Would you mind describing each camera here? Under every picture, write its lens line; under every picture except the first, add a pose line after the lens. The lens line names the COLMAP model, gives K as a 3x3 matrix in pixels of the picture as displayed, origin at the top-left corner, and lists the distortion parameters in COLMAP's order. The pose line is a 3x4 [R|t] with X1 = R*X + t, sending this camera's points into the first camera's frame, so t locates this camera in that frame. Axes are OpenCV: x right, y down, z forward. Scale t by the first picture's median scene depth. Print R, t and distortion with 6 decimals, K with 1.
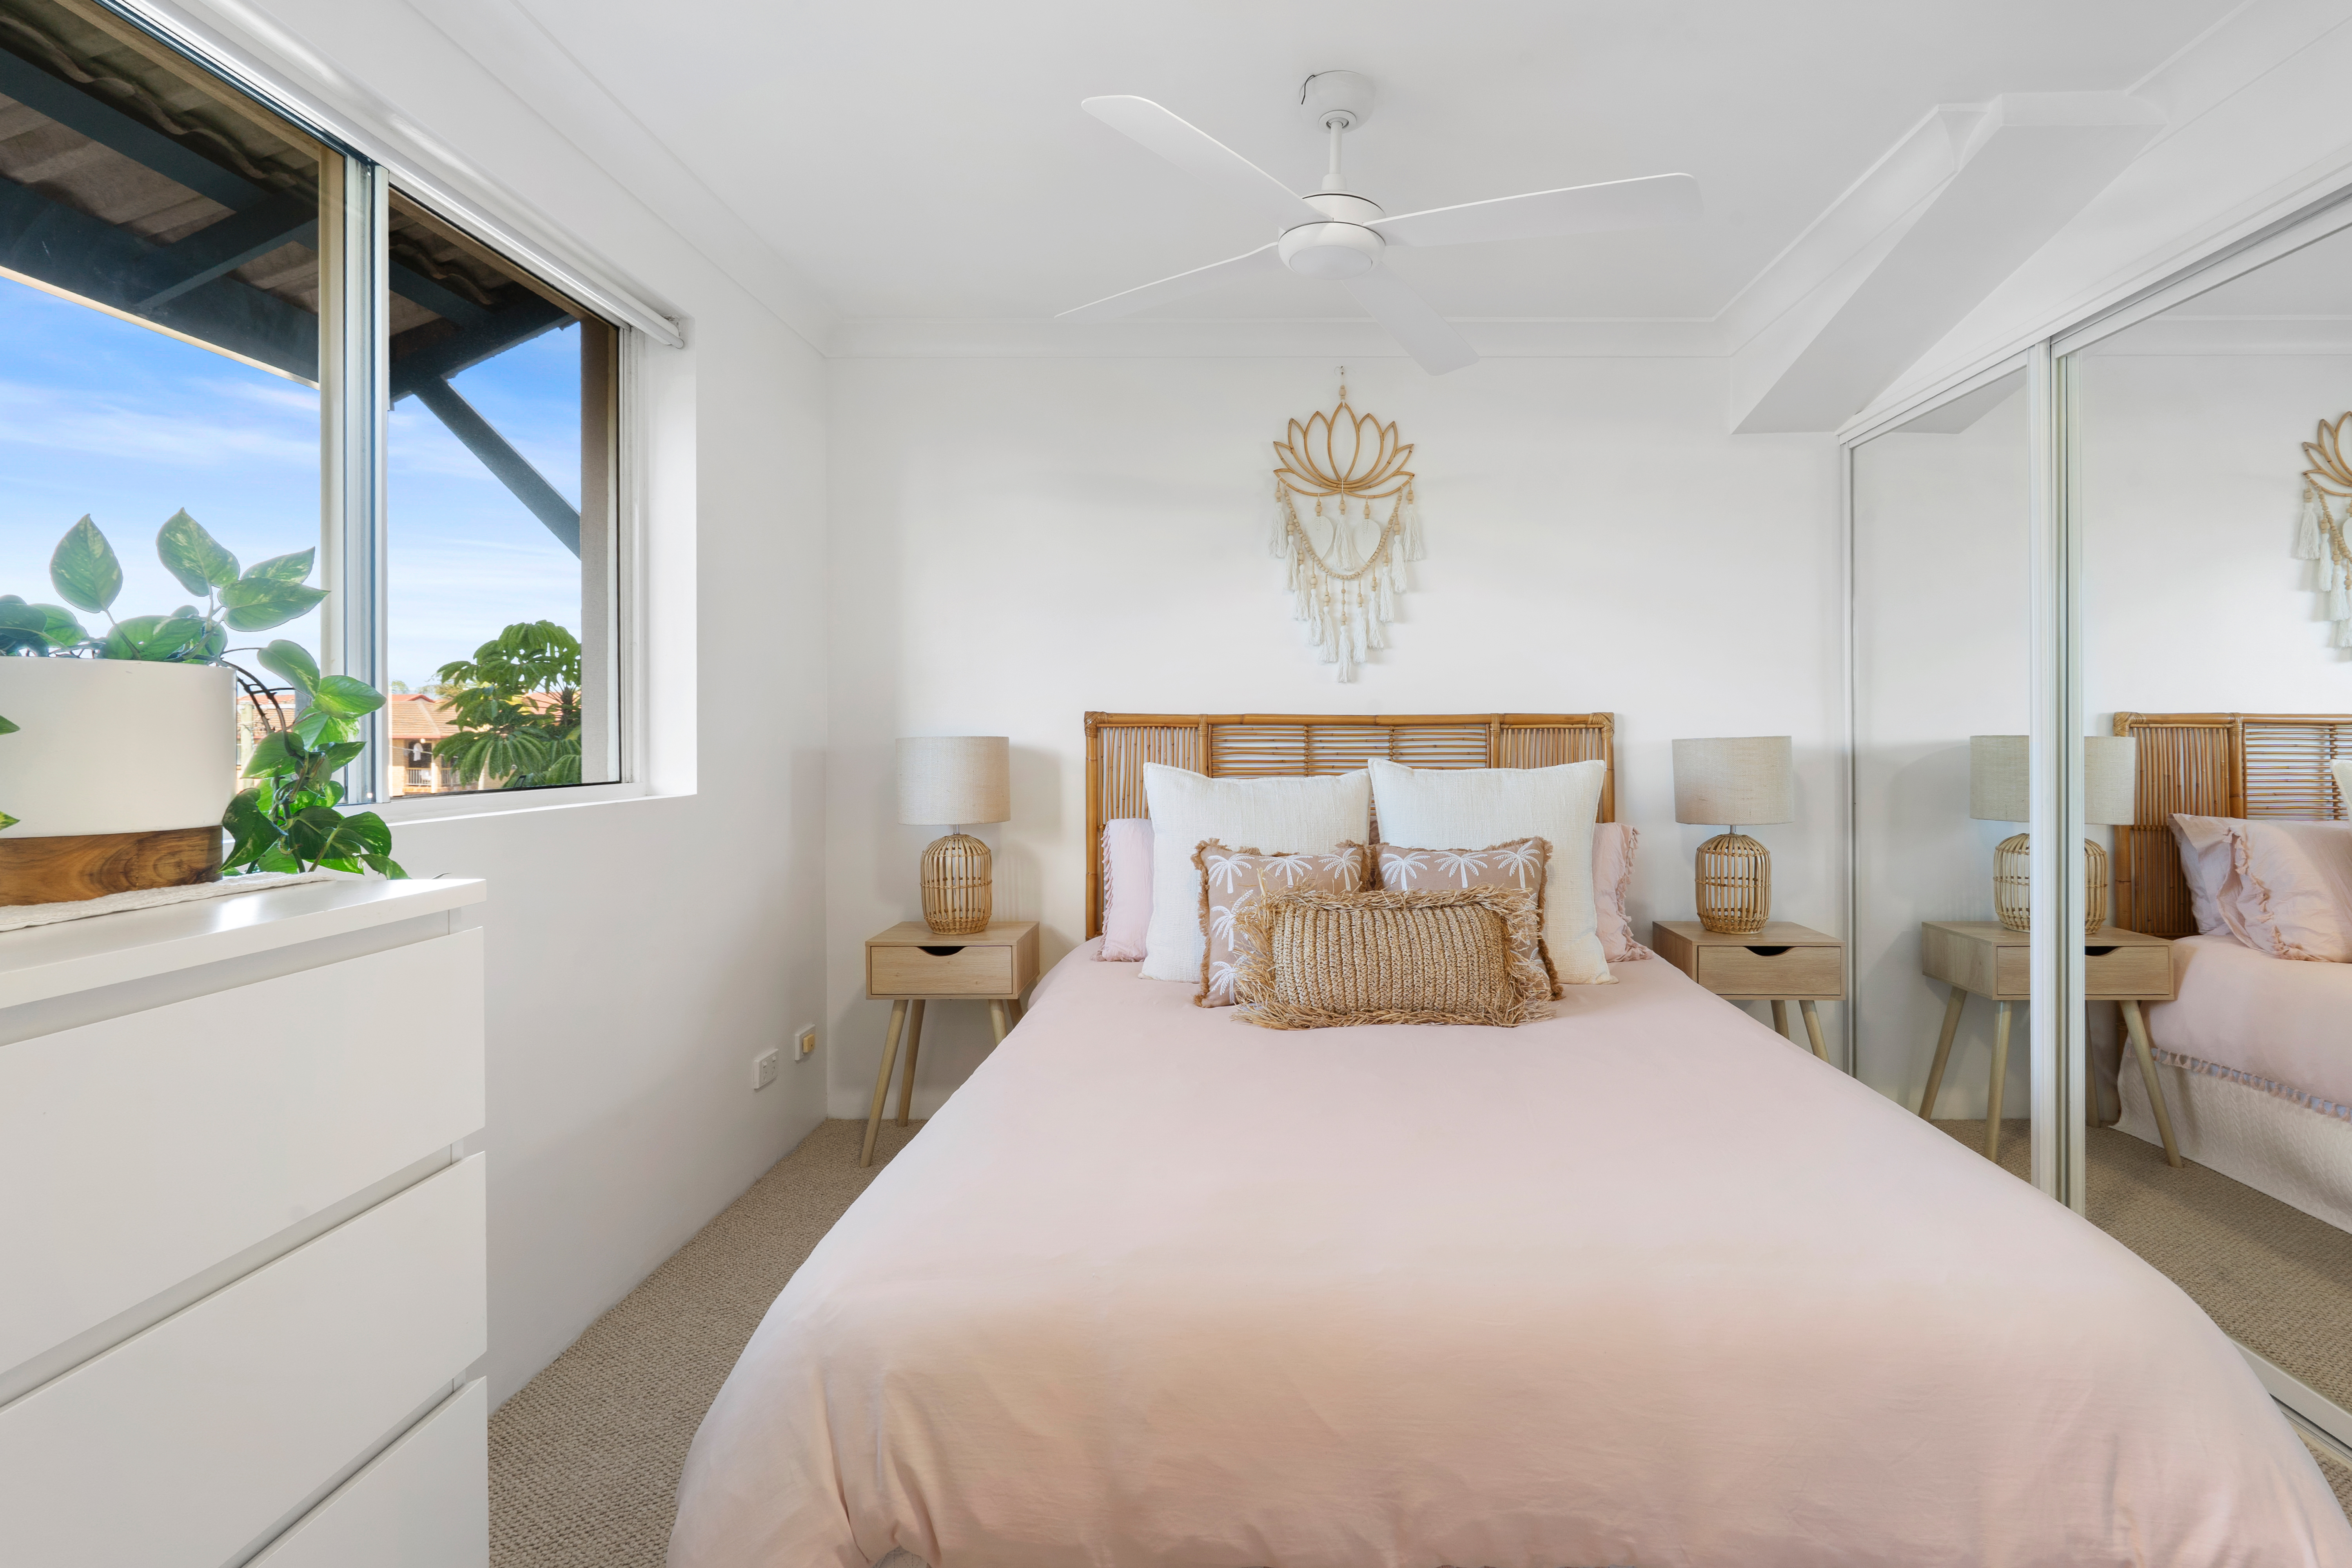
lens RADIAL K [[1061.5, 0, 1251.3], [0, 1061.5, 739.1], [0, 0, 1]] dist [-0.007346, -0.000011]
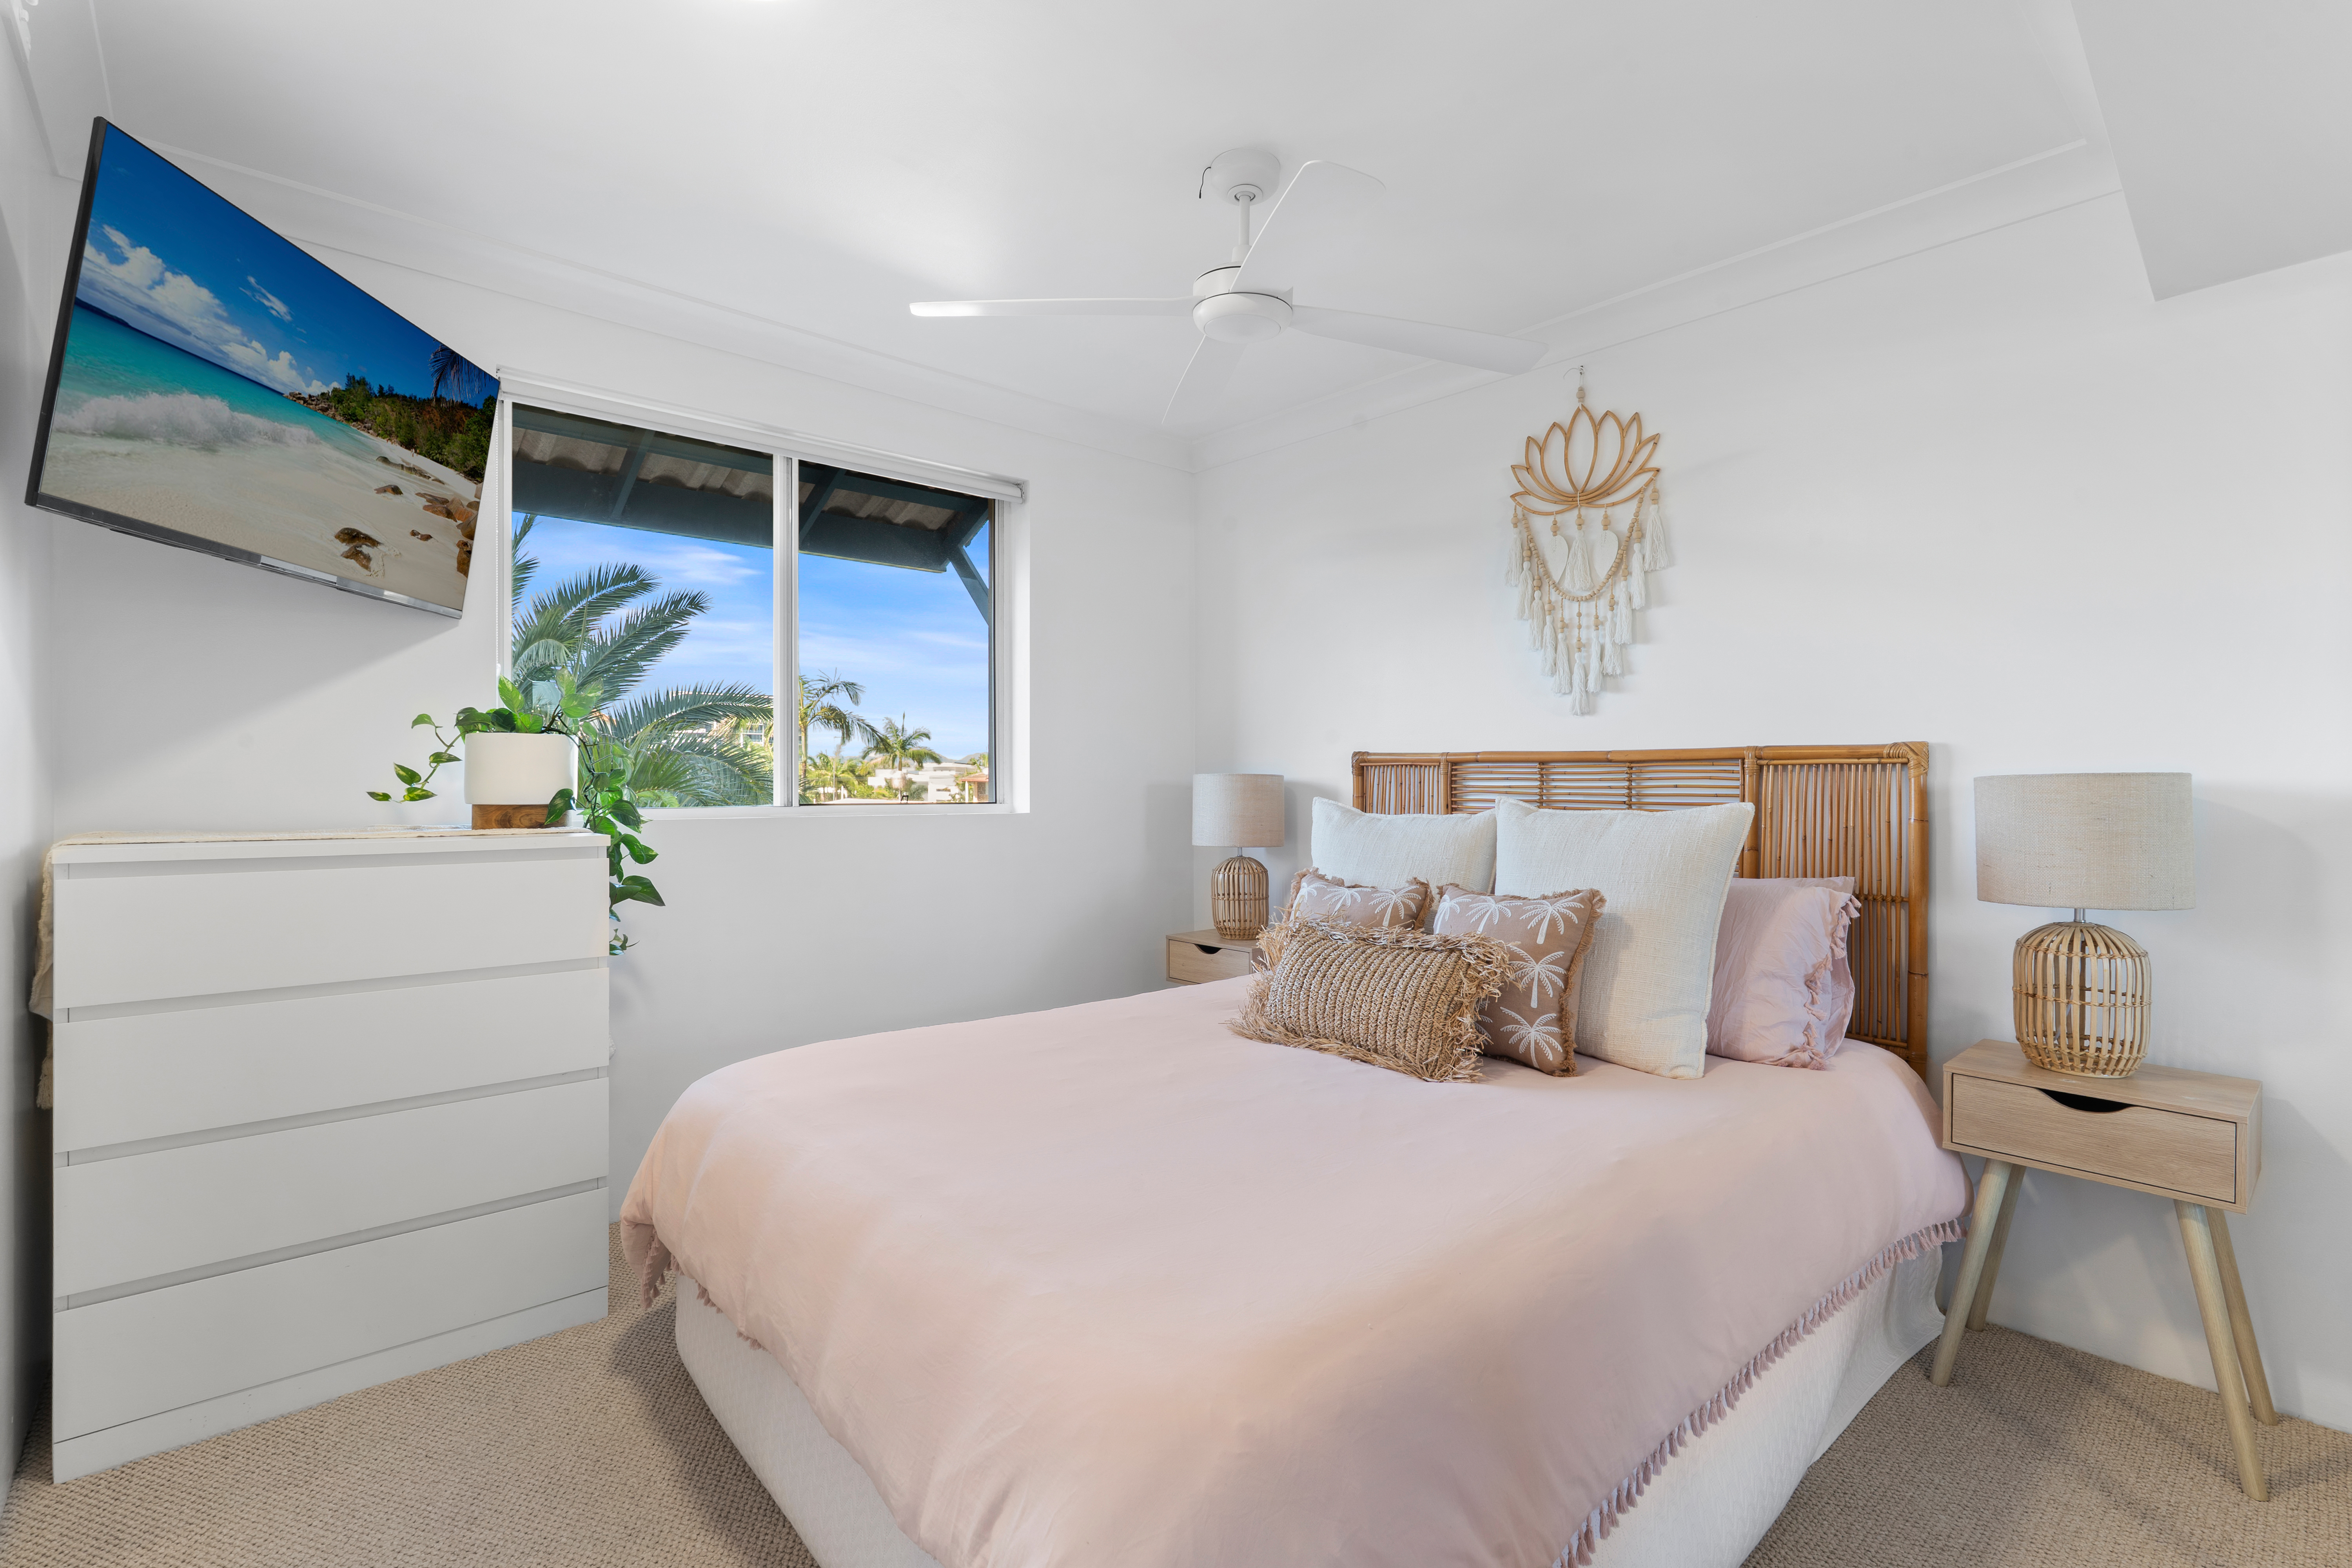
lens RADIAL K [[1061.5, 0, 1186.8], [0, 1061.5, 790.6], [0, 0, 1]] dist [-0.007346, -0.000011]
pose [[0.678174, 0.011659, -0.734809, 0.528312], [-0.008304, 0.999932, 0.008202, 0.006494], [0.734855, 0.000540, 0.678224, 0.140123]]
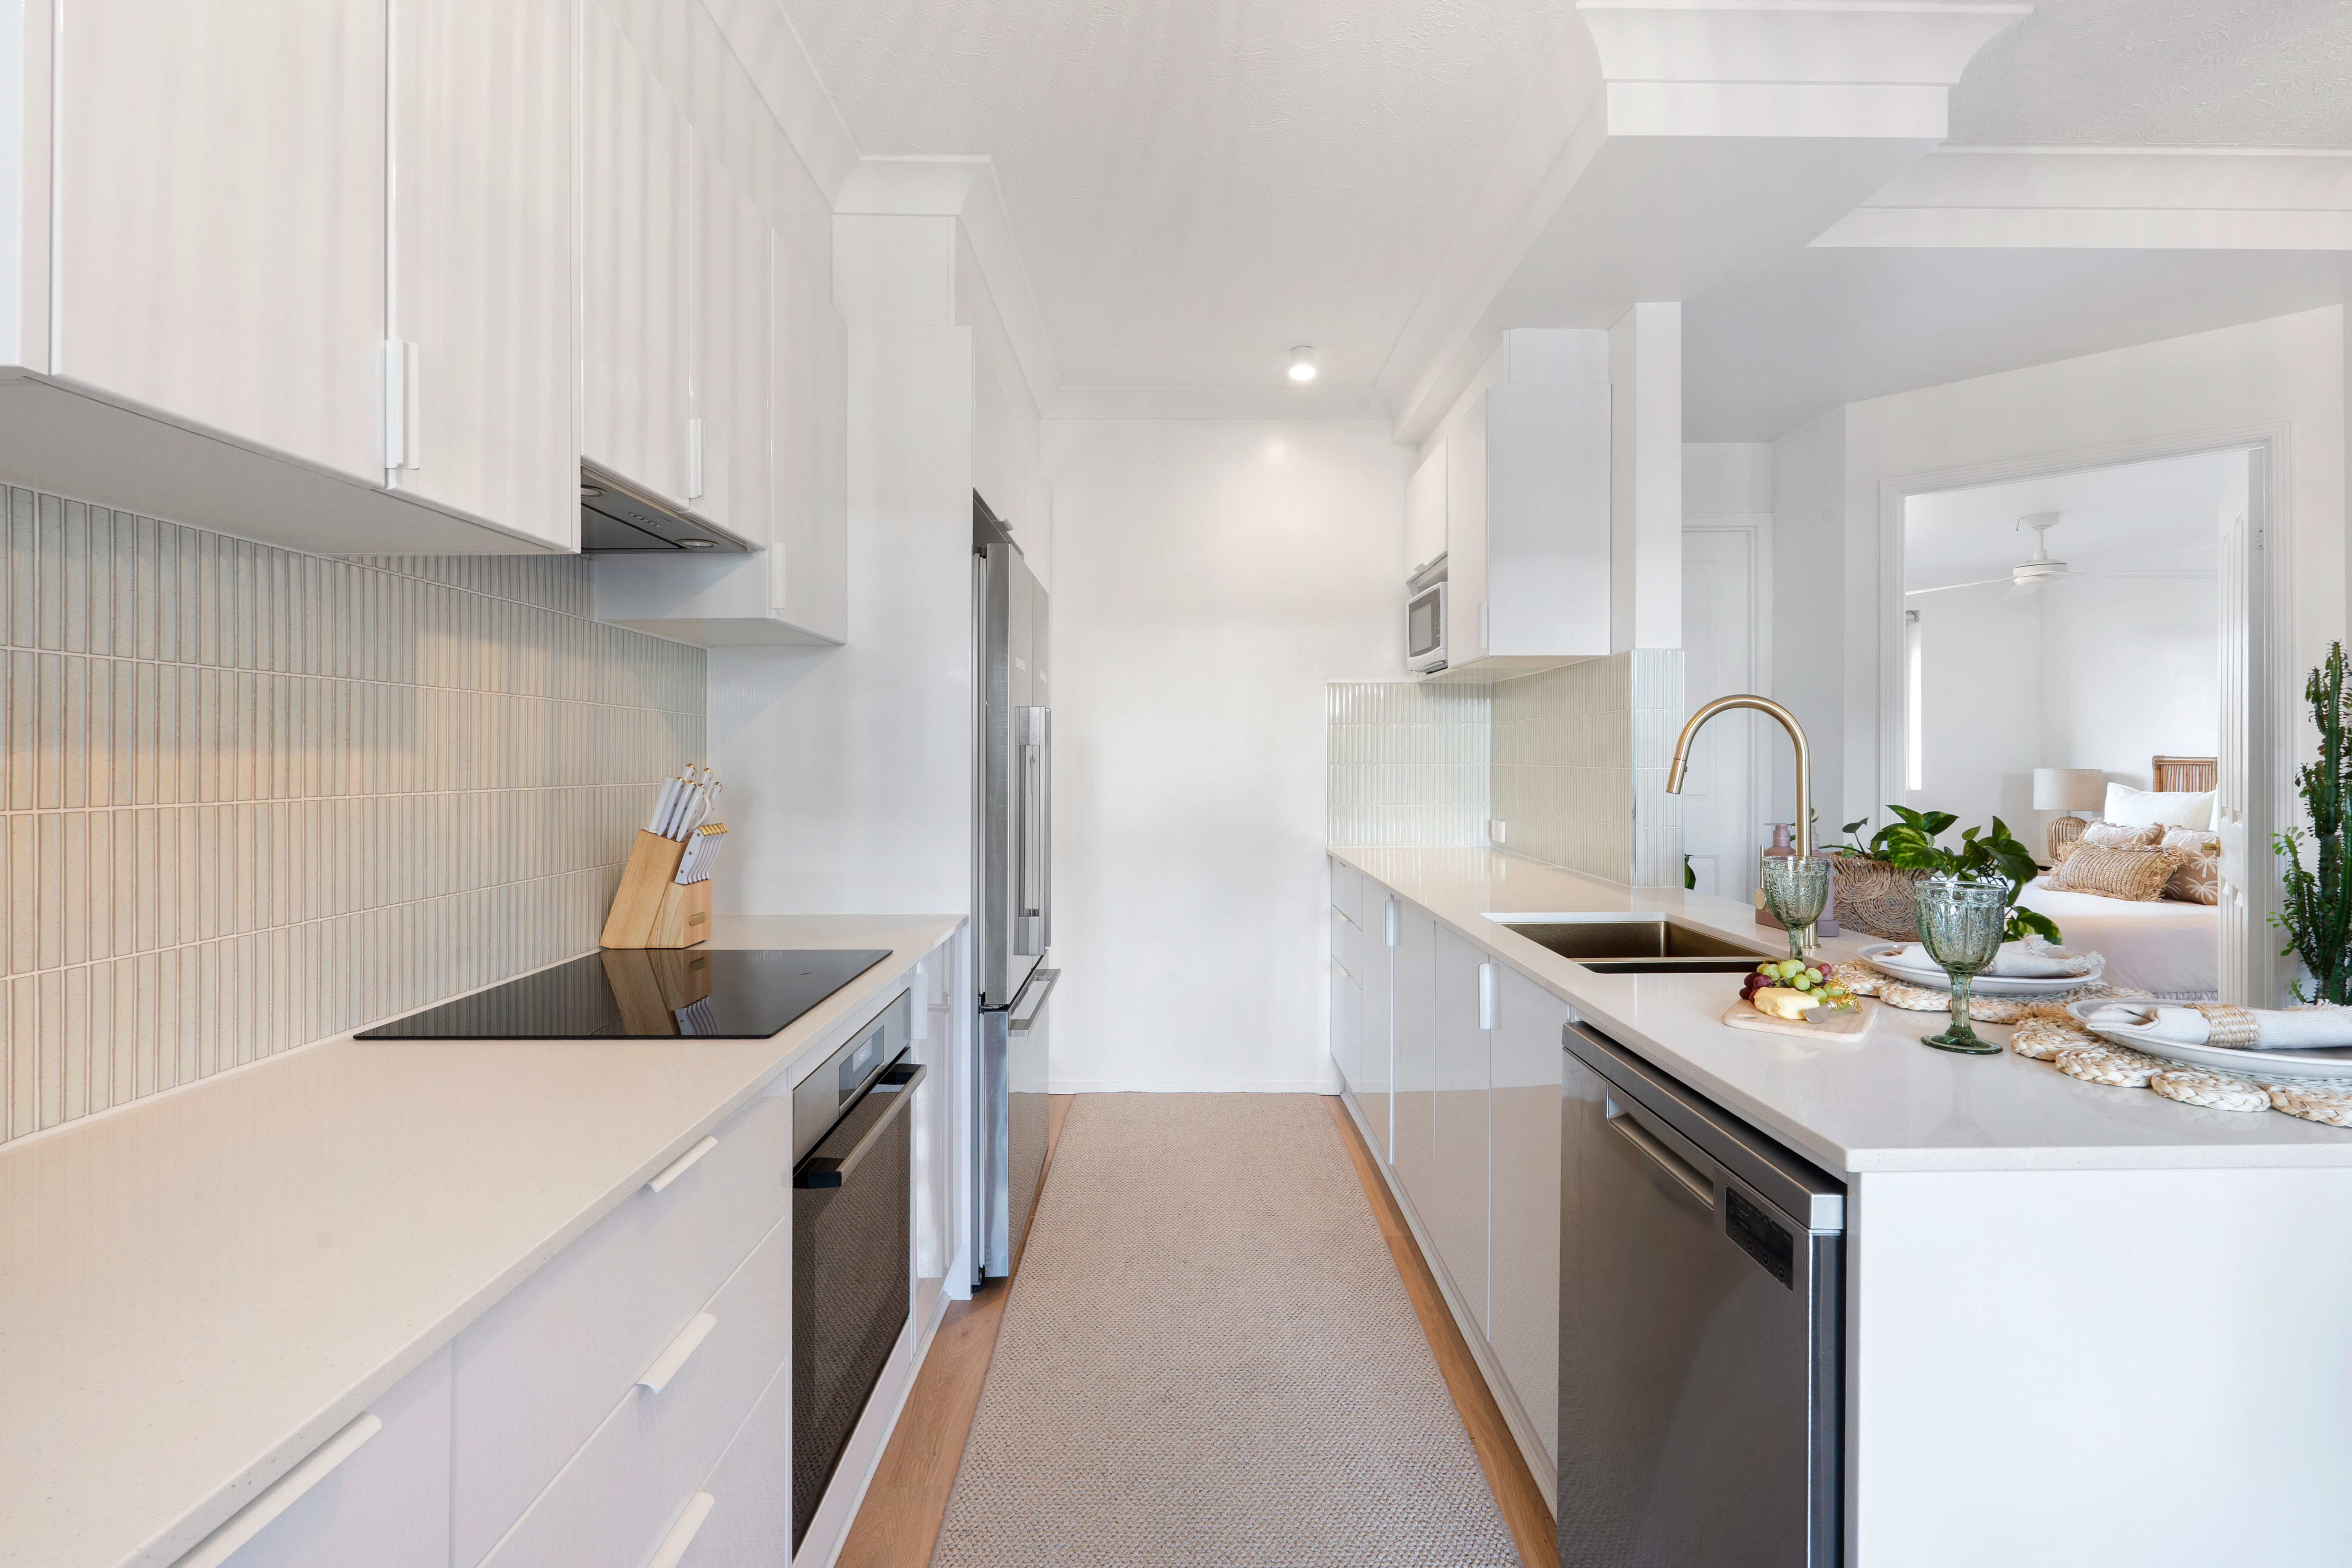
lens RADIAL K [[1061.5, 0, 1176.7], [0, 1061.5, 748.9], [0, 0, 1]] dist [-0.007346, -0.000011]
pose [[0.015603, -0.002963, -0.999874, 1.639174], [-0.006976, 0.999971, -0.003072, -0.020011], [0.999854, 0.007023, 0.015582, -0.711254]]
